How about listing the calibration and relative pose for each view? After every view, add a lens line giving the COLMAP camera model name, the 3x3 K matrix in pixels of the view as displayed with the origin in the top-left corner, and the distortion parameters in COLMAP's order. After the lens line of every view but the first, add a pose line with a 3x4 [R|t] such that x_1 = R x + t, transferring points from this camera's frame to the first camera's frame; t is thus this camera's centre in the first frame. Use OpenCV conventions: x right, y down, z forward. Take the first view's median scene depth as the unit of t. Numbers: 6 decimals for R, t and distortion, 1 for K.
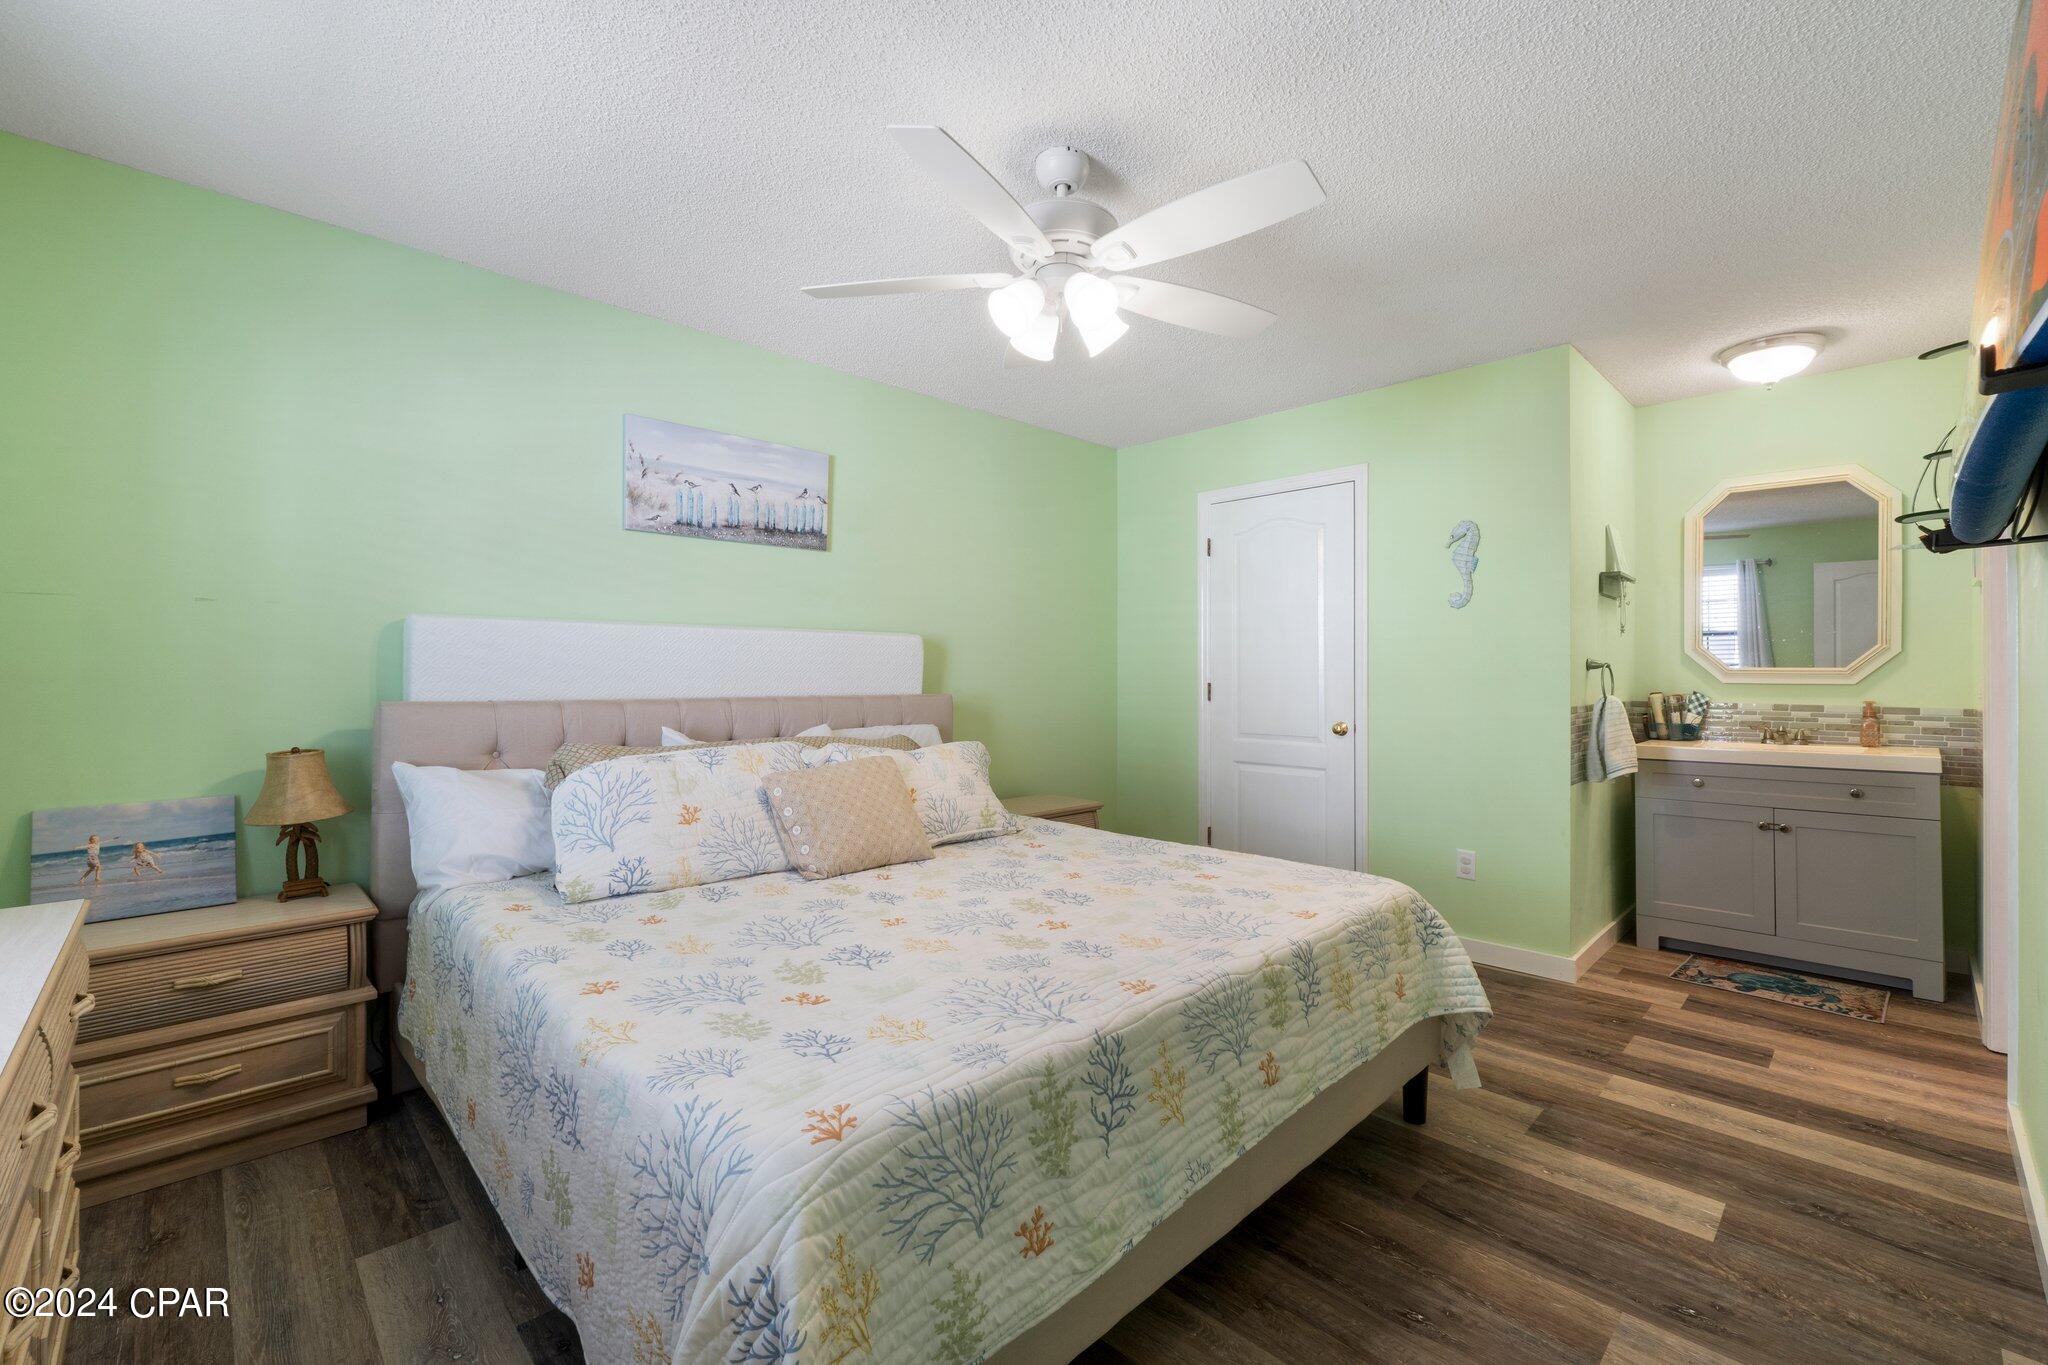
lens RADIAL K [[851.4, 0, 1026.5], [0, 851.4, 669.0], [0, 0, 1]] dist [-0.004016, 0.000844]
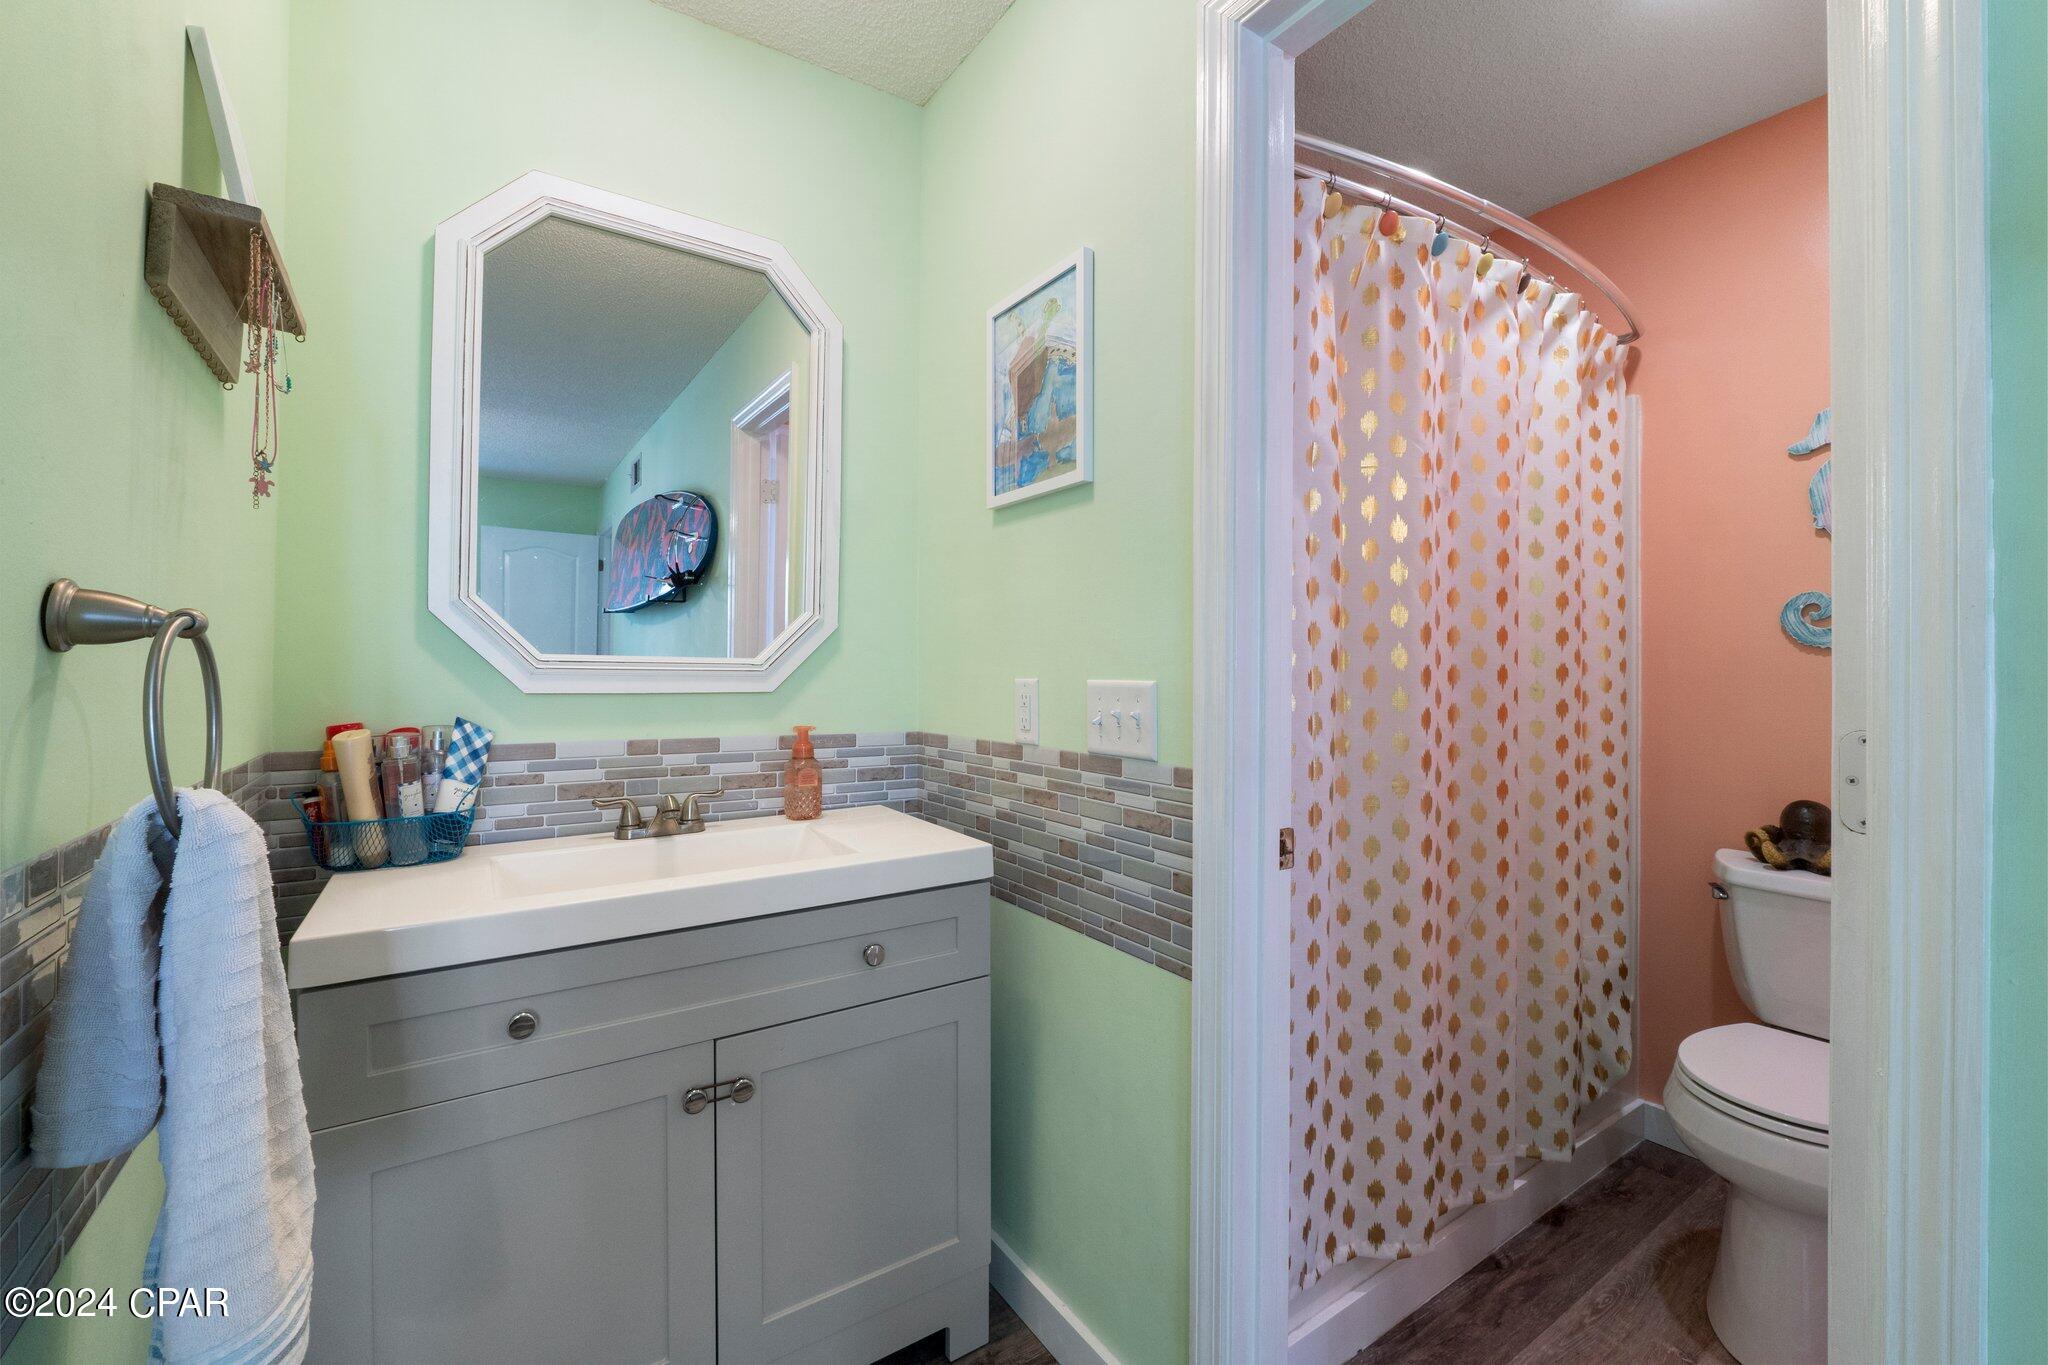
lens RADIAL K [[851.4, 0, 1026.5], [0, 851.4, 669.0], [0, 0, 1]] dist [-0.004016, 0.000844]
pose [[0.179245, -0.001031, 0.983804, 0.536241], [-0.007199, 0.999971, 0.002359, 0.003043], [-0.983778, -0.007505, 0.179233, 0.789673]]
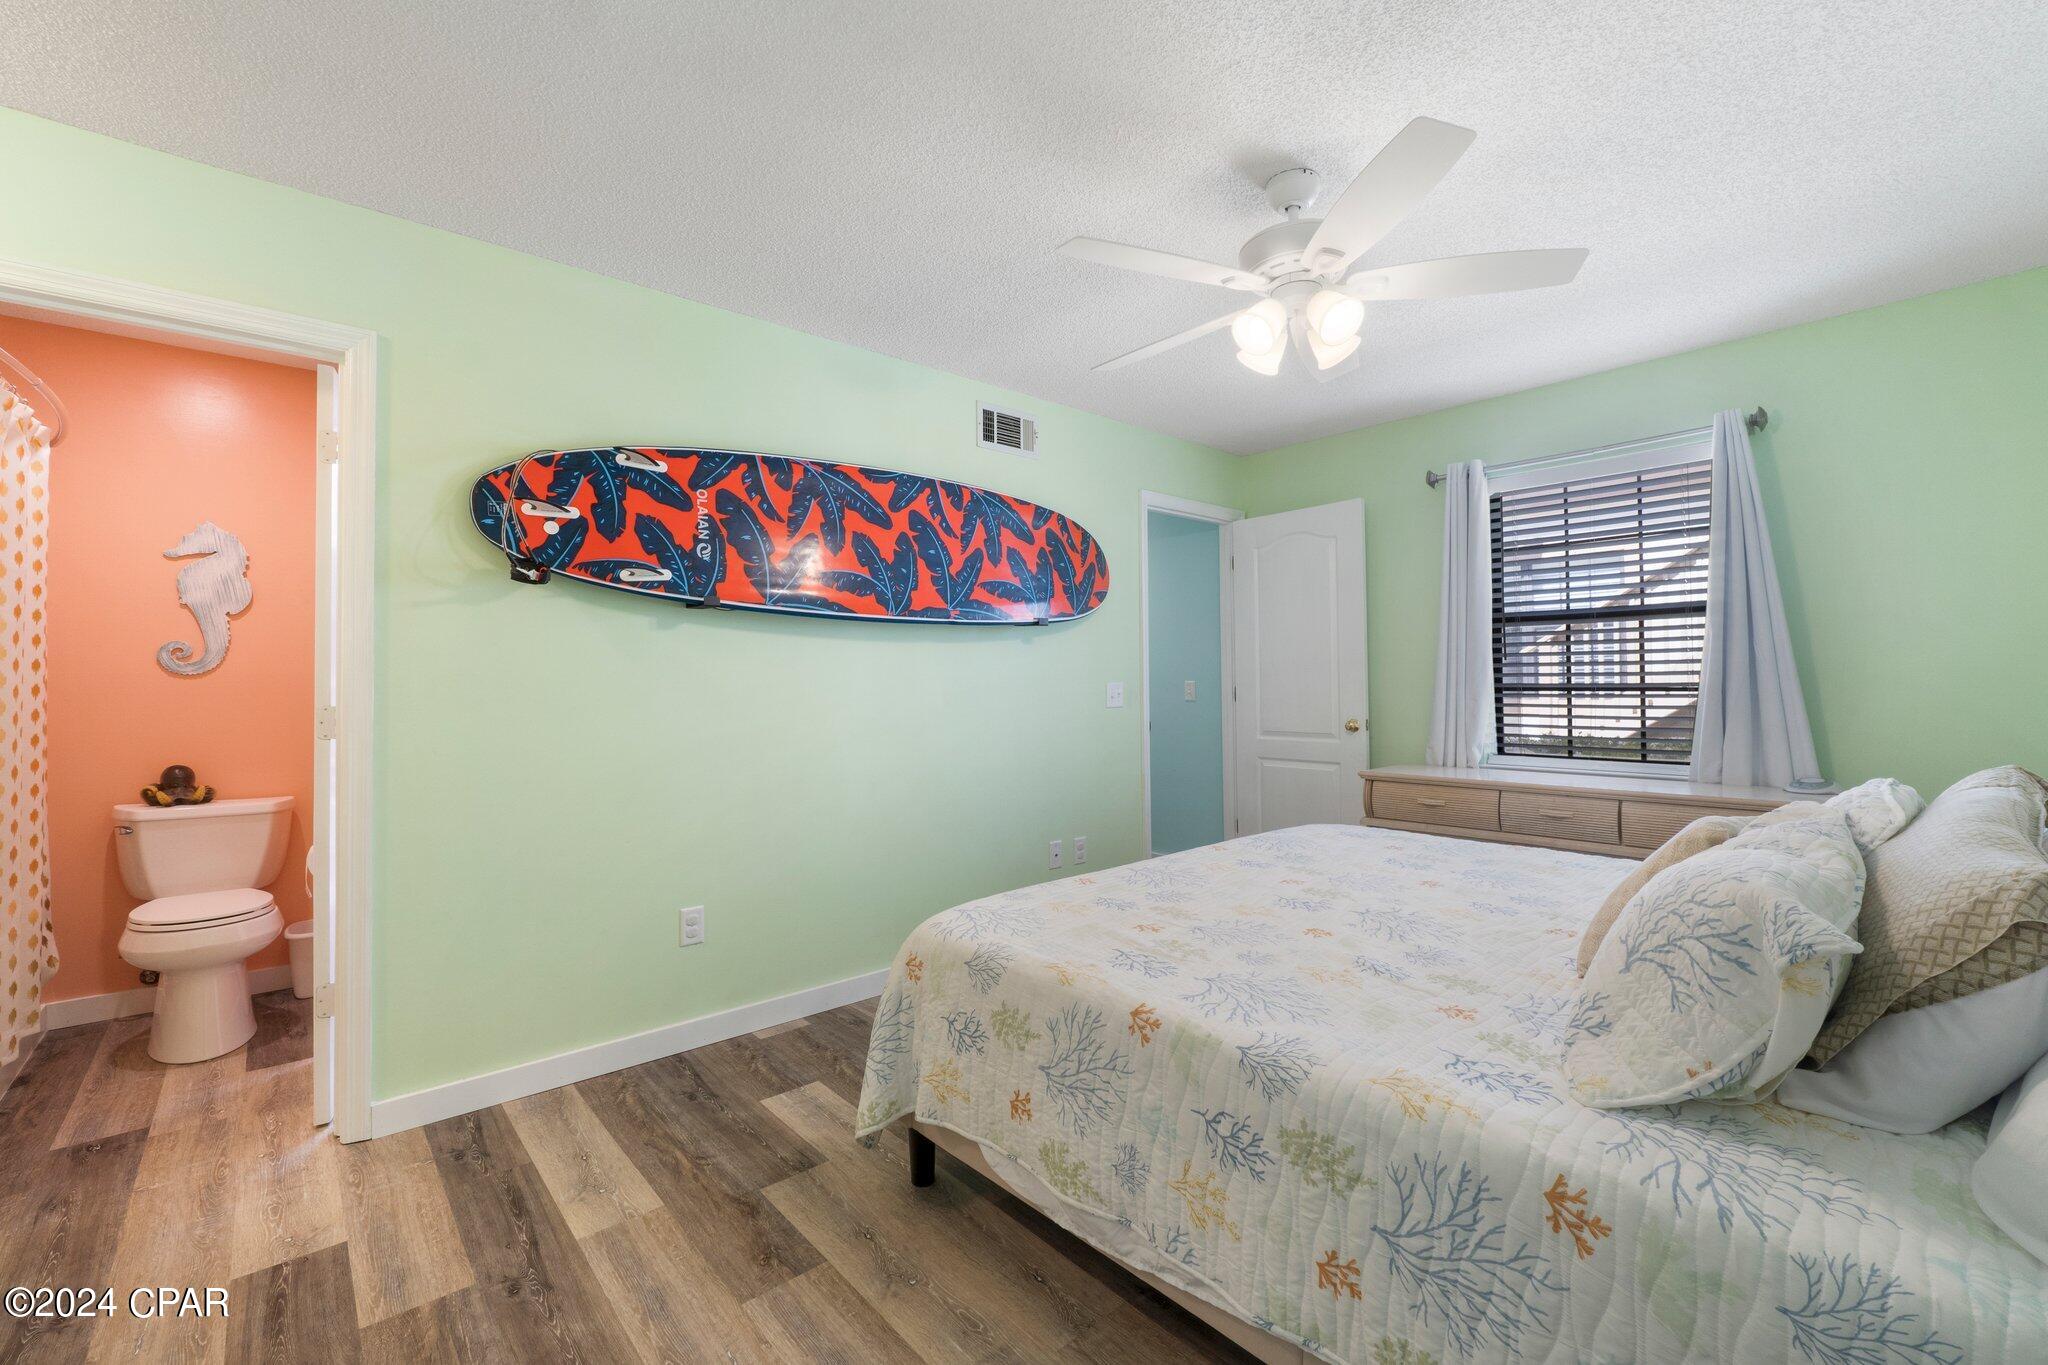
lens RADIAL K [[851.4, 0, 1026.5], [0, 851.4, 669.0], [0, 0, 1]] dist [-0.004016, 0.000844]
pose [[-0.998760, 0.005965, 0.049421, 0.199699], [0.004774, 0.999696, -0.024181, 0.008107], [-0.049550, -0.023915, -0.998485, 1.267139]]
